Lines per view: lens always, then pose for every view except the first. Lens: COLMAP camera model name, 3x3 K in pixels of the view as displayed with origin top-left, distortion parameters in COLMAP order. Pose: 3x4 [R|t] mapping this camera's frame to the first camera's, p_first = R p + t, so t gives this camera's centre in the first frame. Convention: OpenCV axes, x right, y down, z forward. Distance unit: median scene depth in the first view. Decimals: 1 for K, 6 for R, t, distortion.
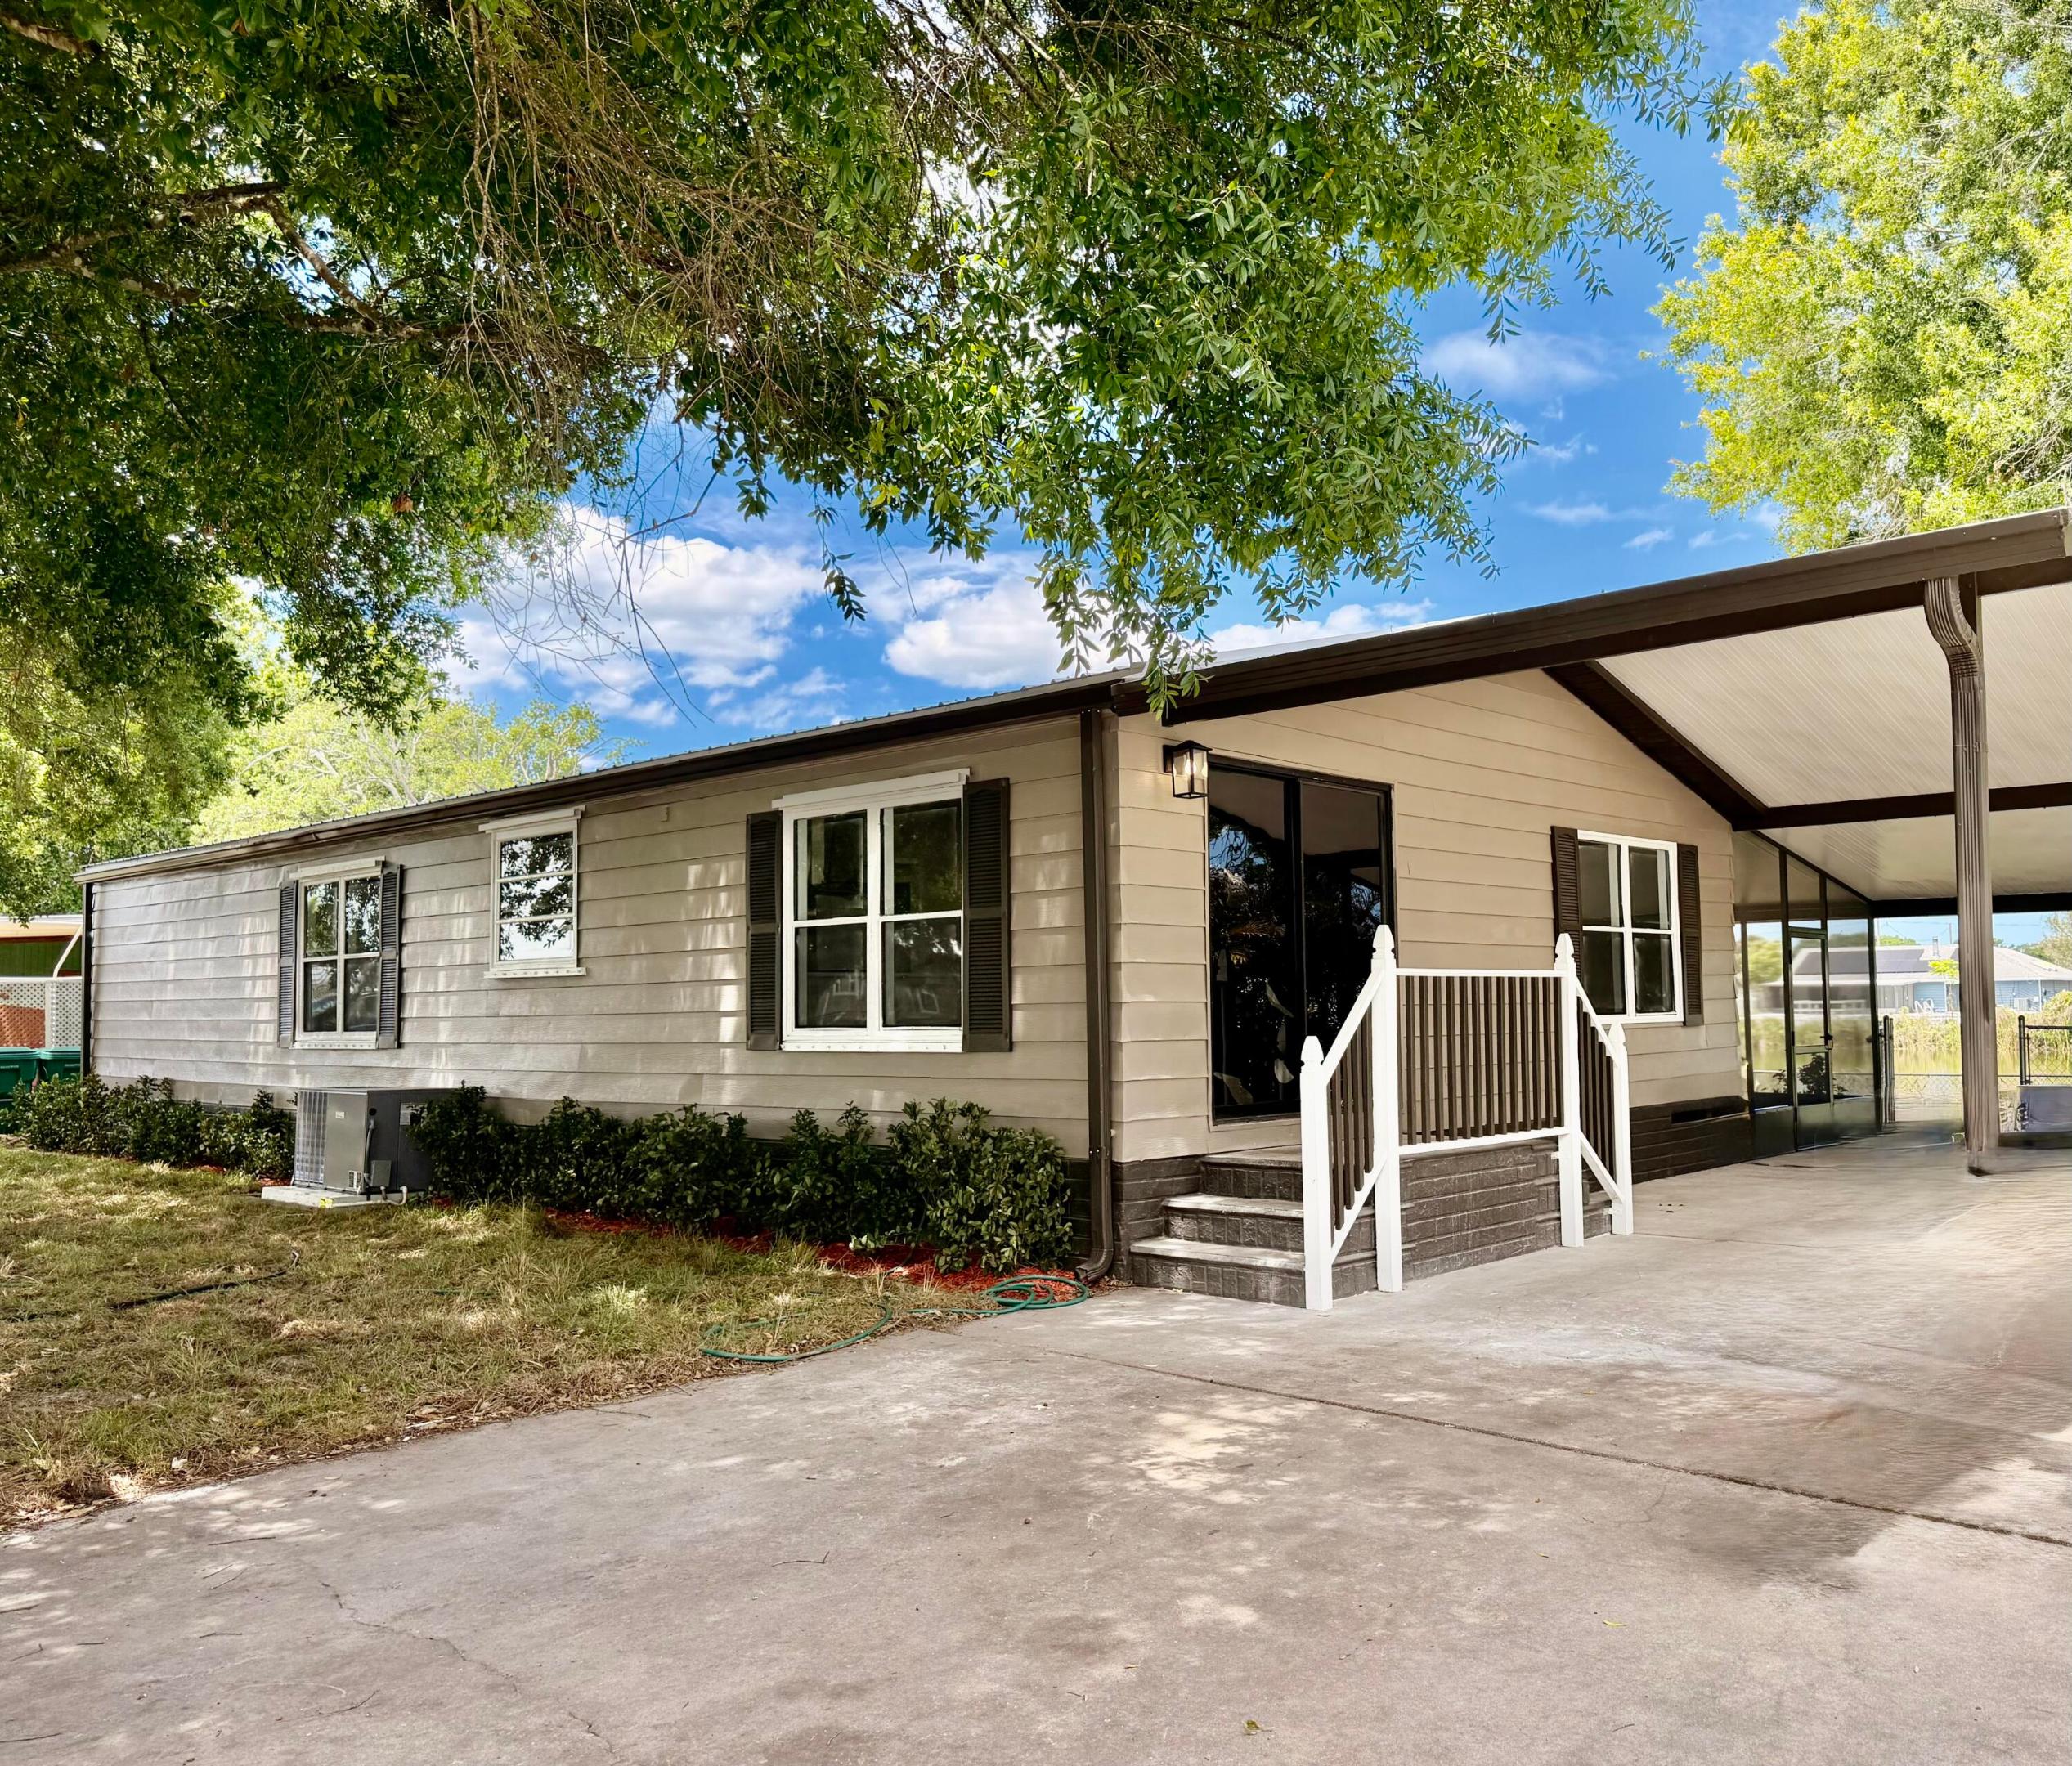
lens RADIAL K [[1679.5, 0, 1113.5], [0, 1679.5, 891.8], [0, 0, 1]] dist [0.008329, 0.002121]
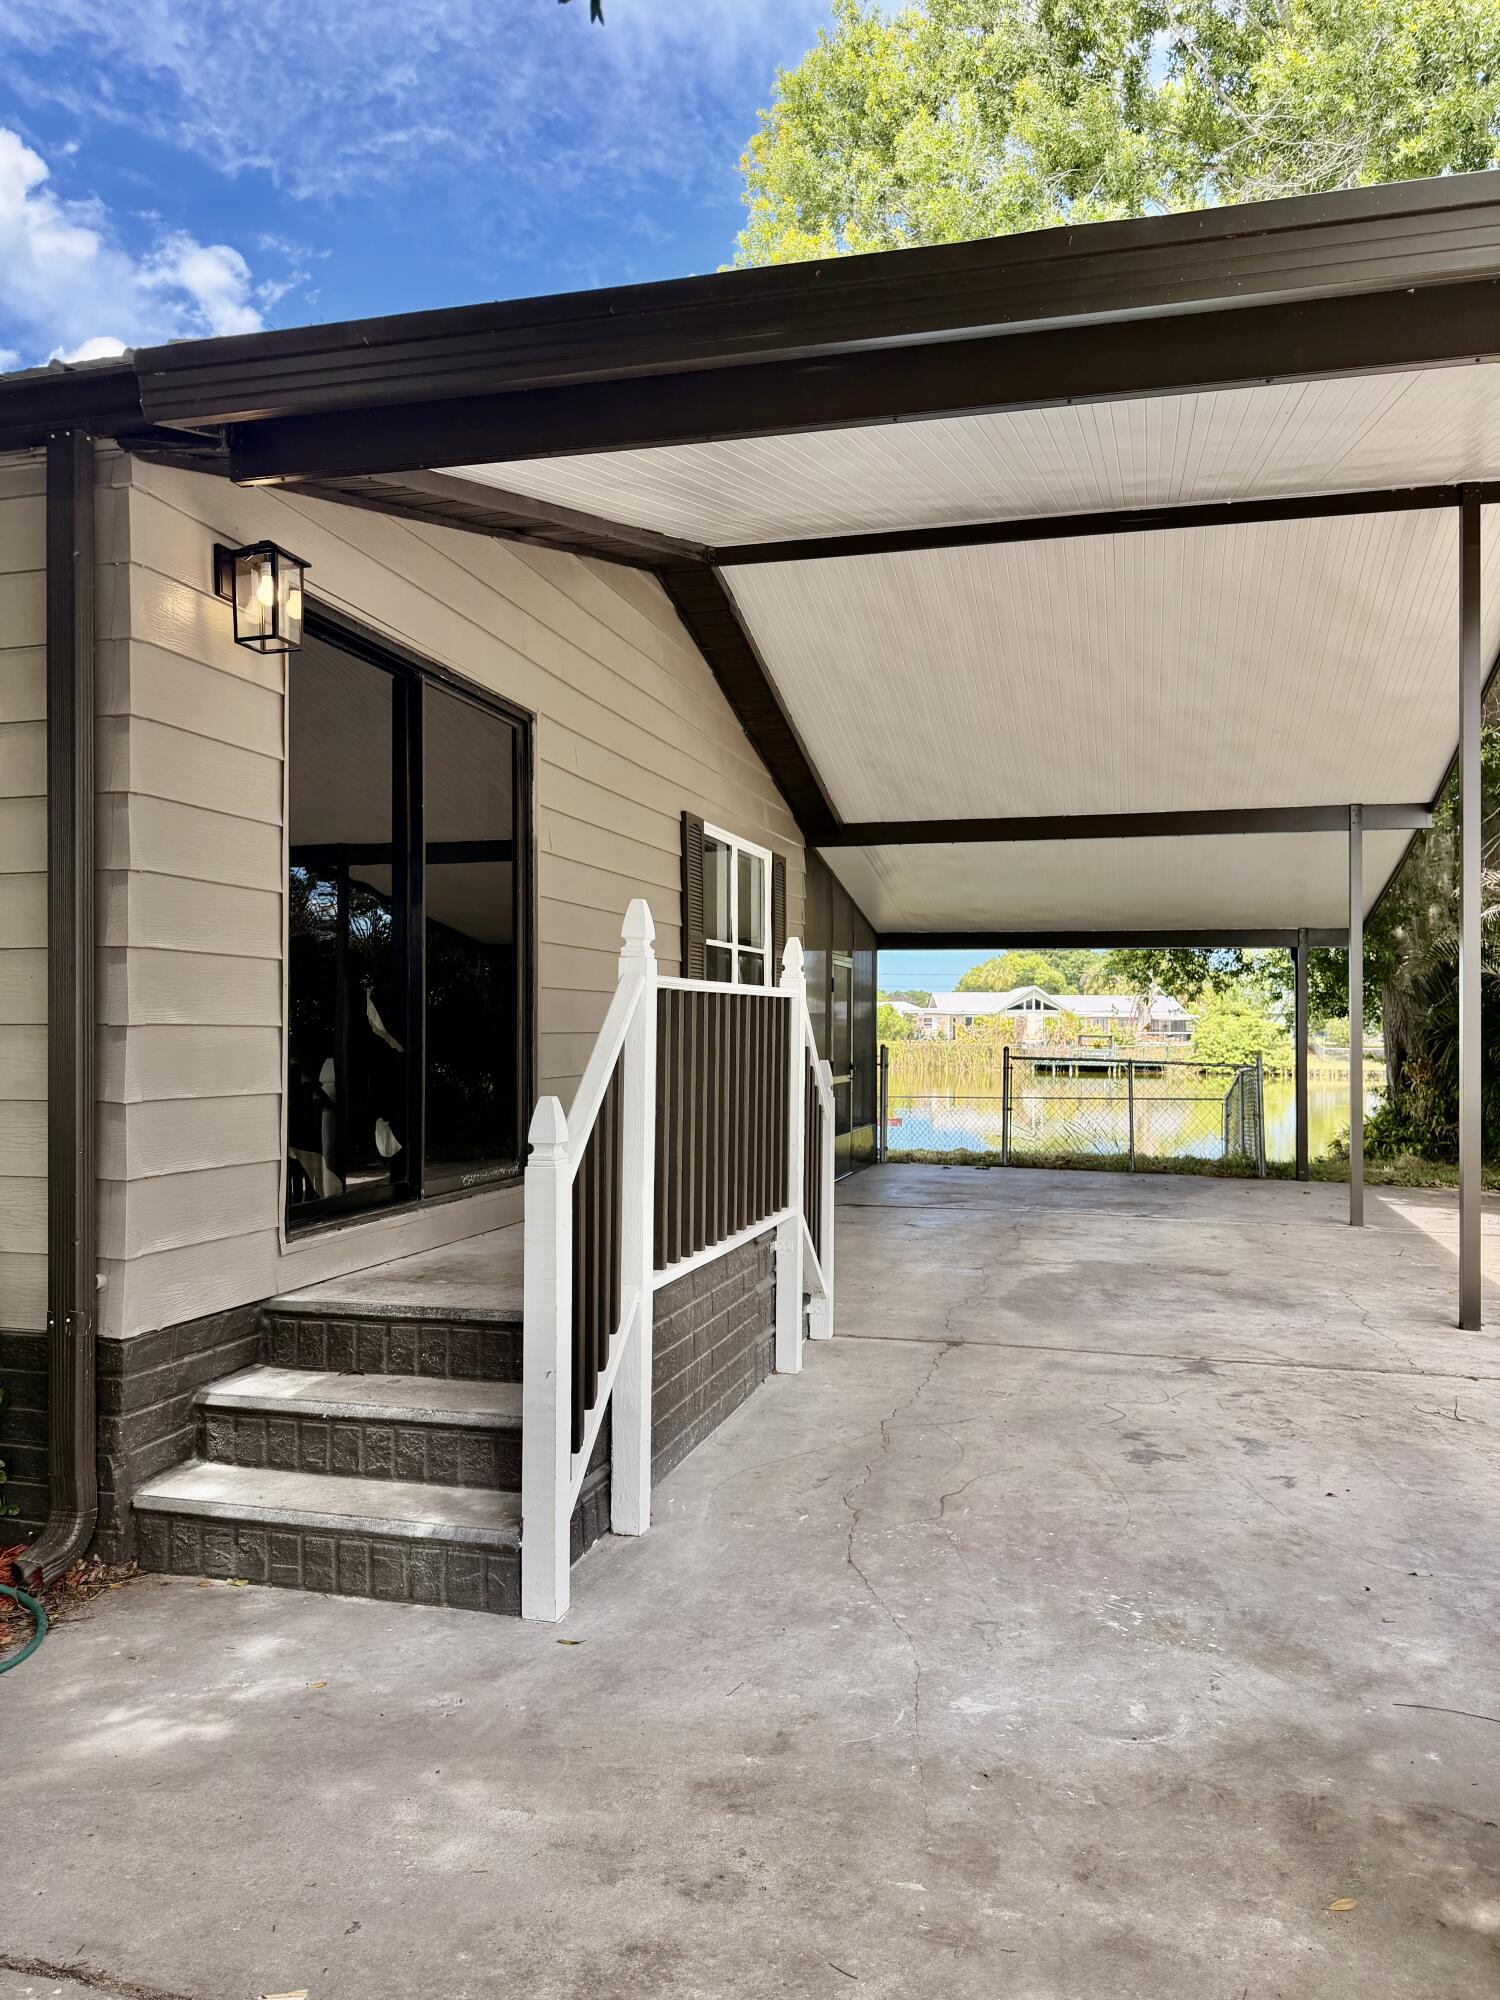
lens RADIAL K [[1395.1, 0, 757.1], [0, 1395.1, 1012.0], [0, 0, 1]] dist [0.028578, -0.063134]
pose [[0.880575, 0.018791, 0.473534, -0.024920], [-0.045743, 0.997918, 0.045464, 0.030460], [-0.471694, -0.061695, 0.879601, 0.489039]]
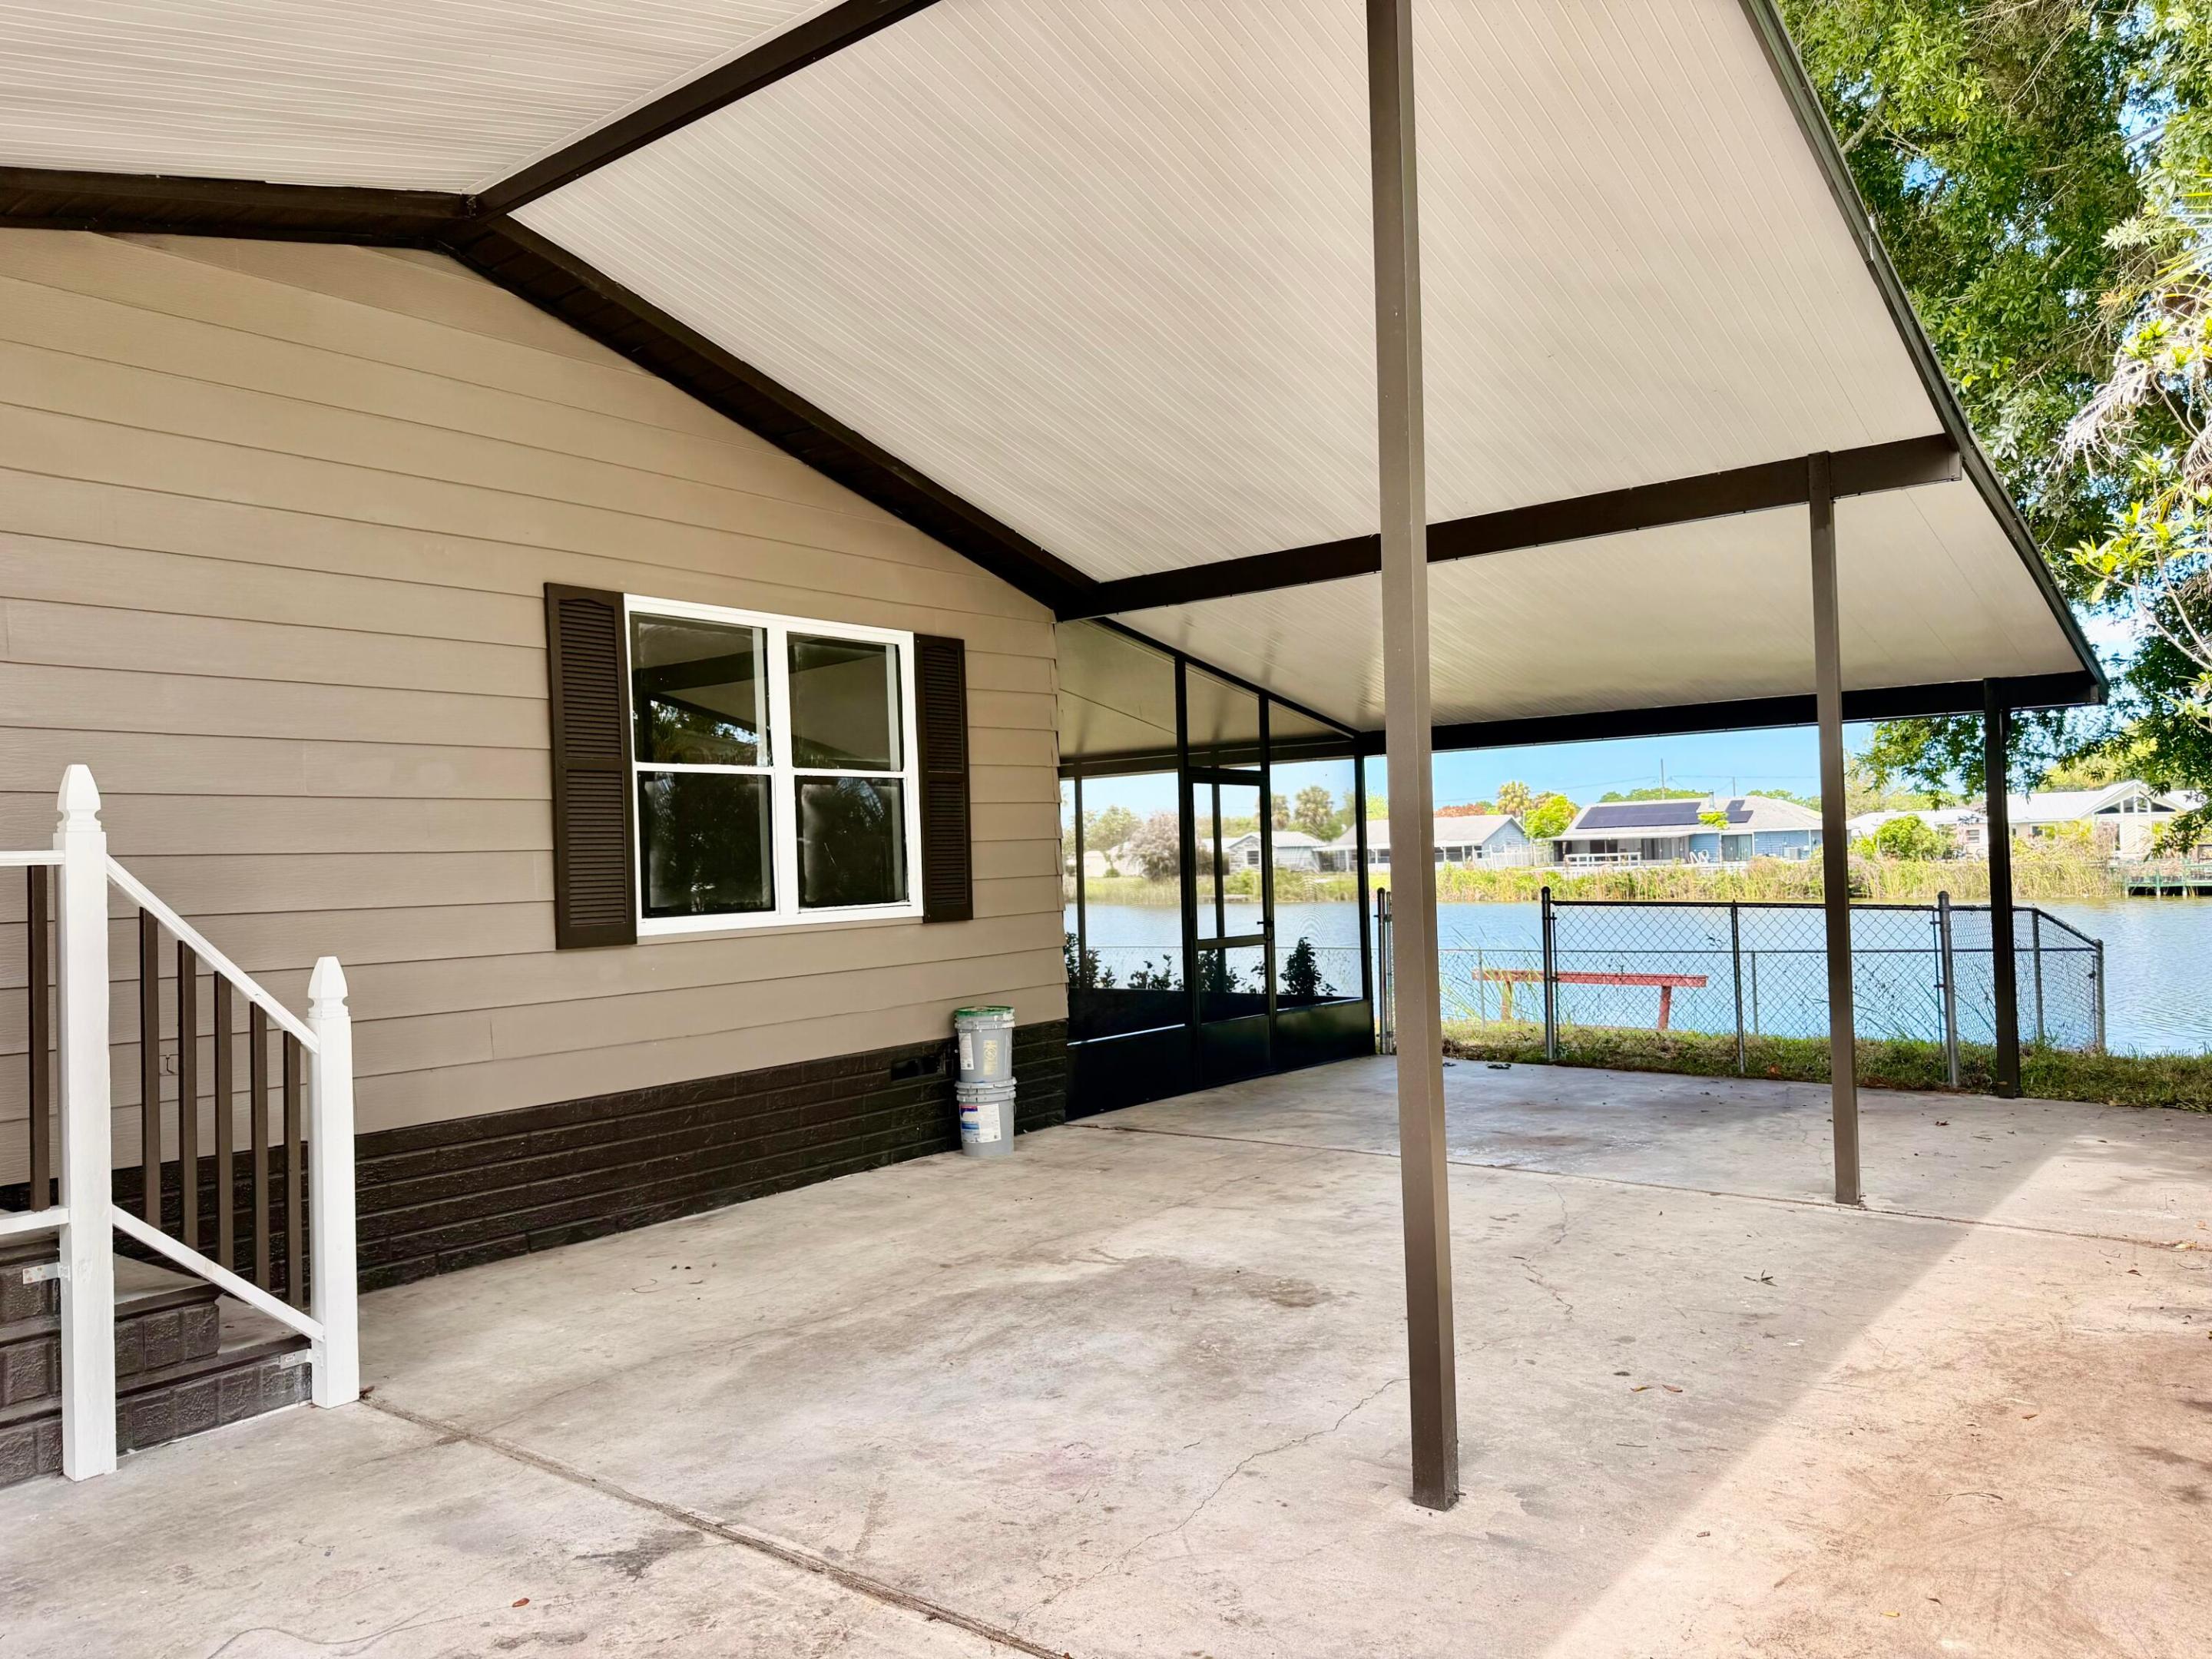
lens RADIAL K [[1574.9, 0, 1099.0], [0, 1574.9, 831.6], [0, 0, 1]] dist [0.122089, -0.148337]
pose [[0.995808, -0.020939, 0.089037, 0.485661], [0.017185, 0.998939, 0.042726, 0.028853], [-0.089837, -0.041016, 0.995112, 0.559462]]
